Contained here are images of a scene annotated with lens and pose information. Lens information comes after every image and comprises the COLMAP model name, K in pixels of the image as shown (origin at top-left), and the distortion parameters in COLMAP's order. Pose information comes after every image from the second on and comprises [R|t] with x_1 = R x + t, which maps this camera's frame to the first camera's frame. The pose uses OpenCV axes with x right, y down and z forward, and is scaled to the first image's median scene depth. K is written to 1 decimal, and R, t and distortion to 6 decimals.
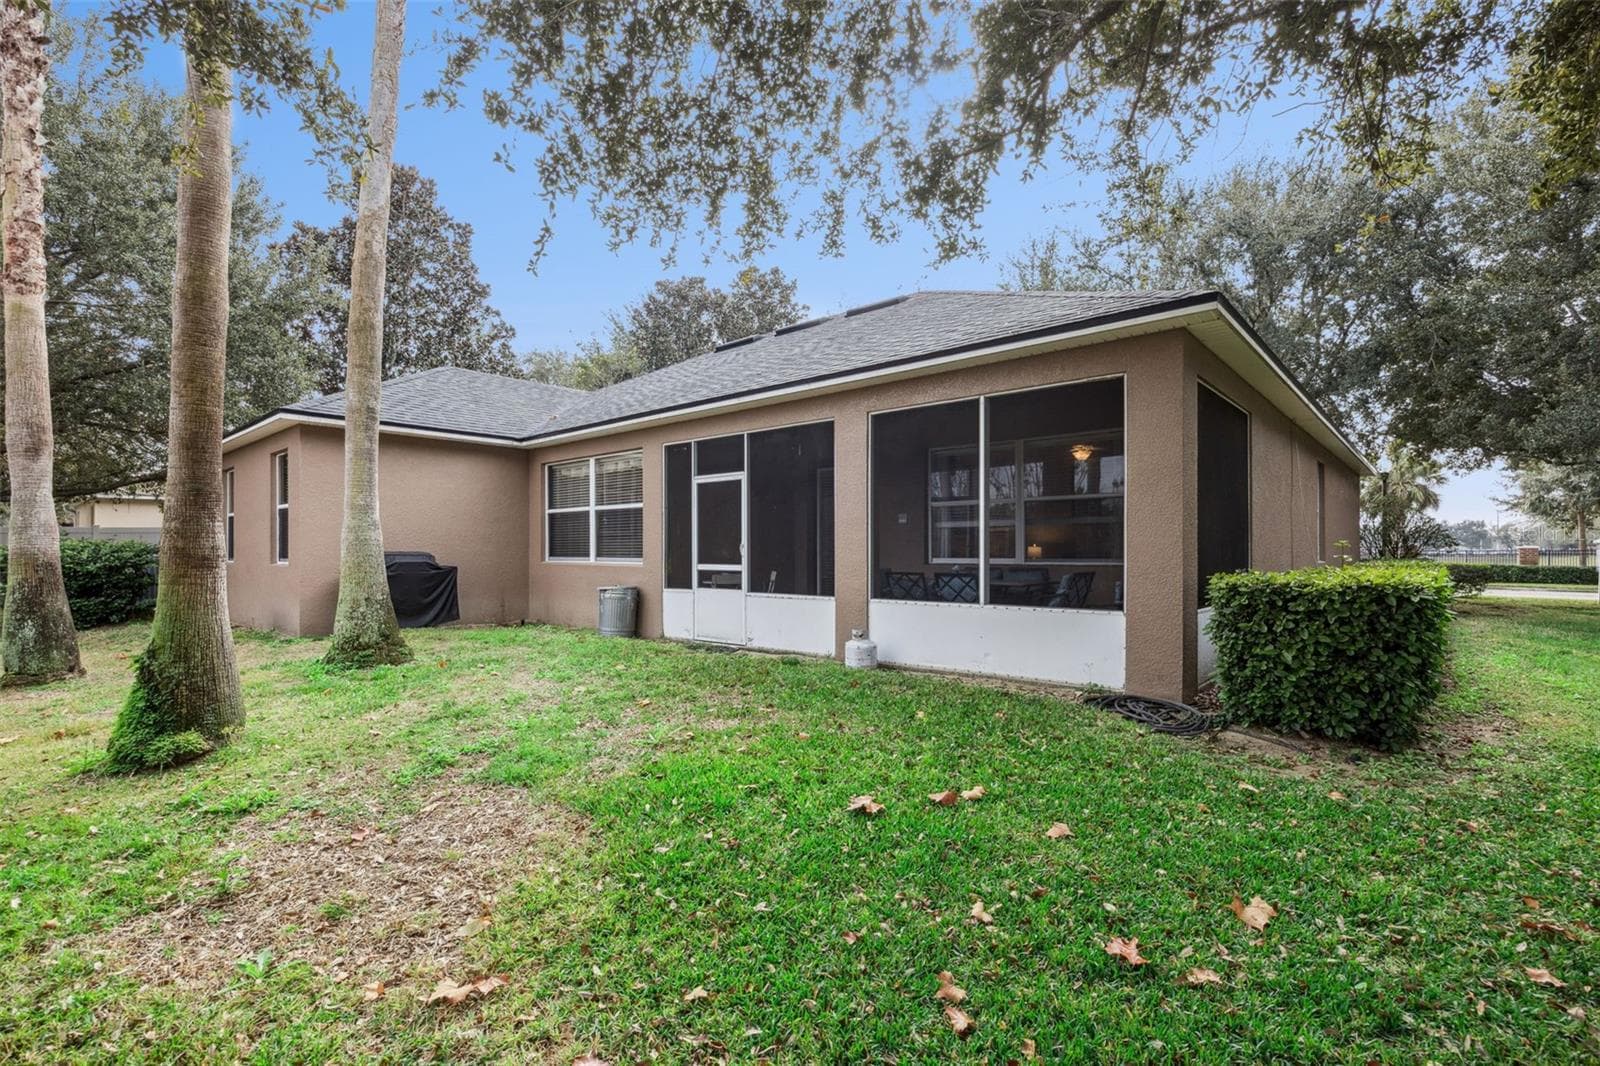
lens RADIAL K [[746.8, 0, 800.0], [0, 746.8, 533.0], [0, 0, 1]] dist [0.001169, -0.000046]
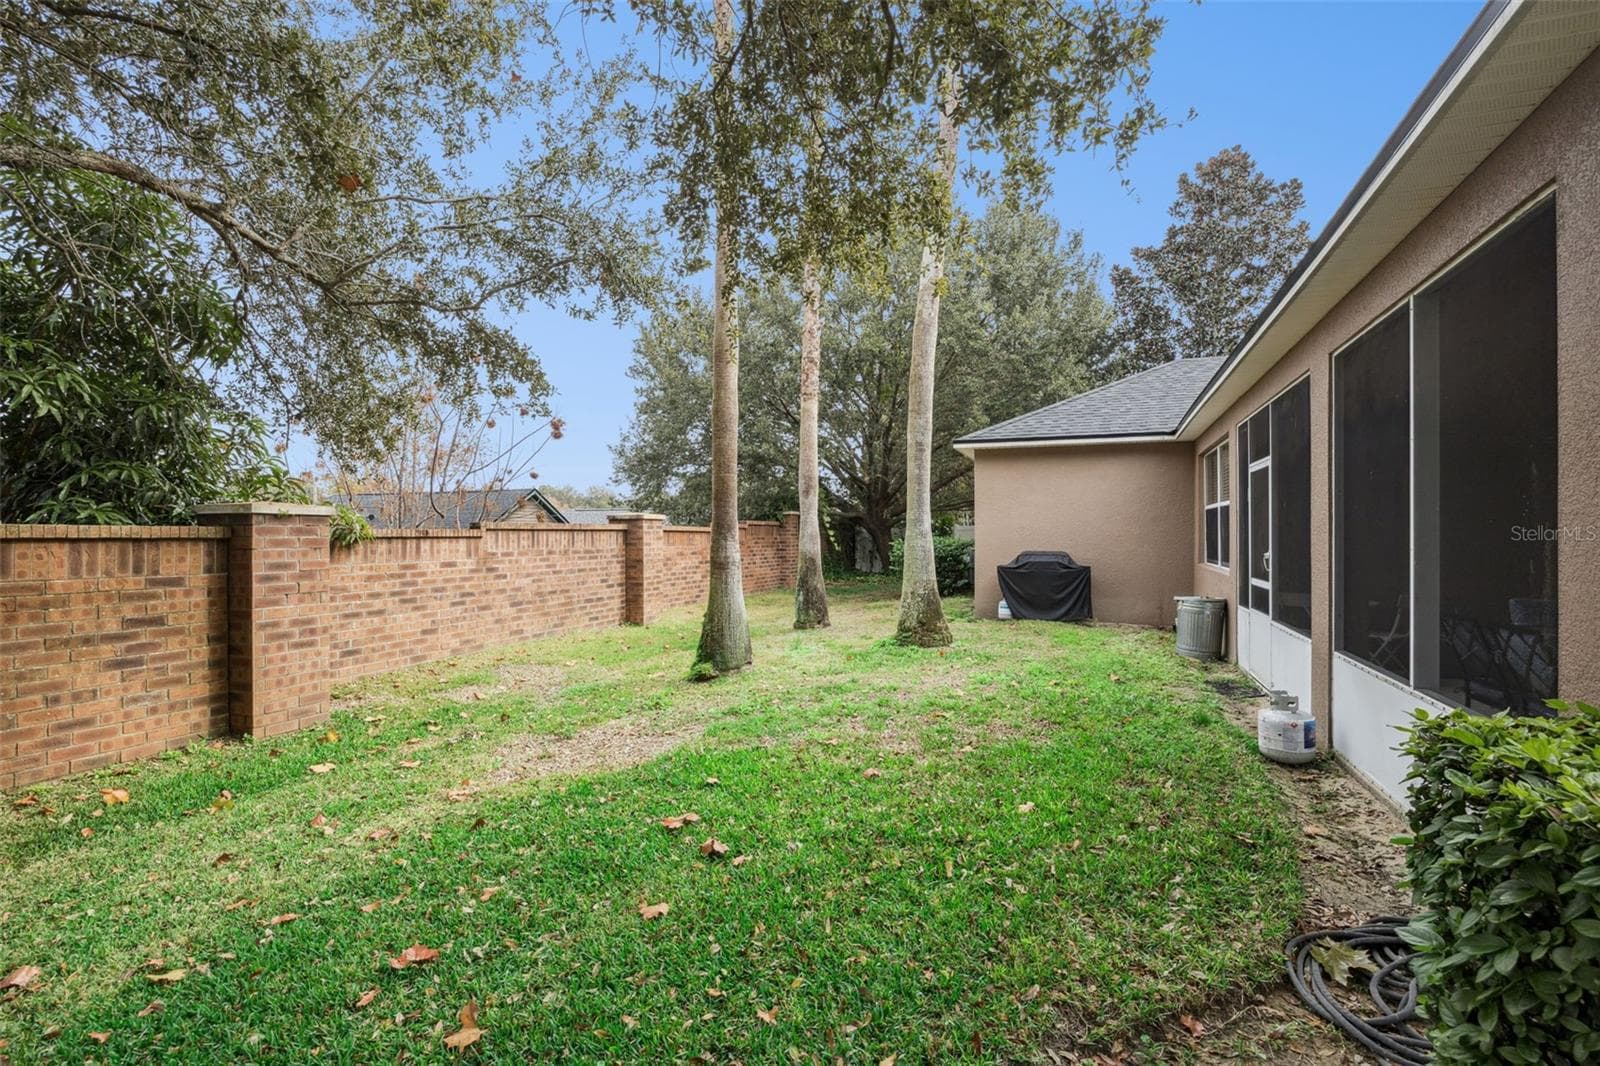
lens RADIAL K [[746.8, 0, 800.0], [0, 746.8, 533.0], [0, 0, 1]] dist [0.001169, -0.000046]
pose [[0.348506, -0.001603, -0.937305, 0.445534], [0.023287, 0.999705, 0.006949, -0.022046], [0.937017, -0.024249, 0.348440, 0.304716]]
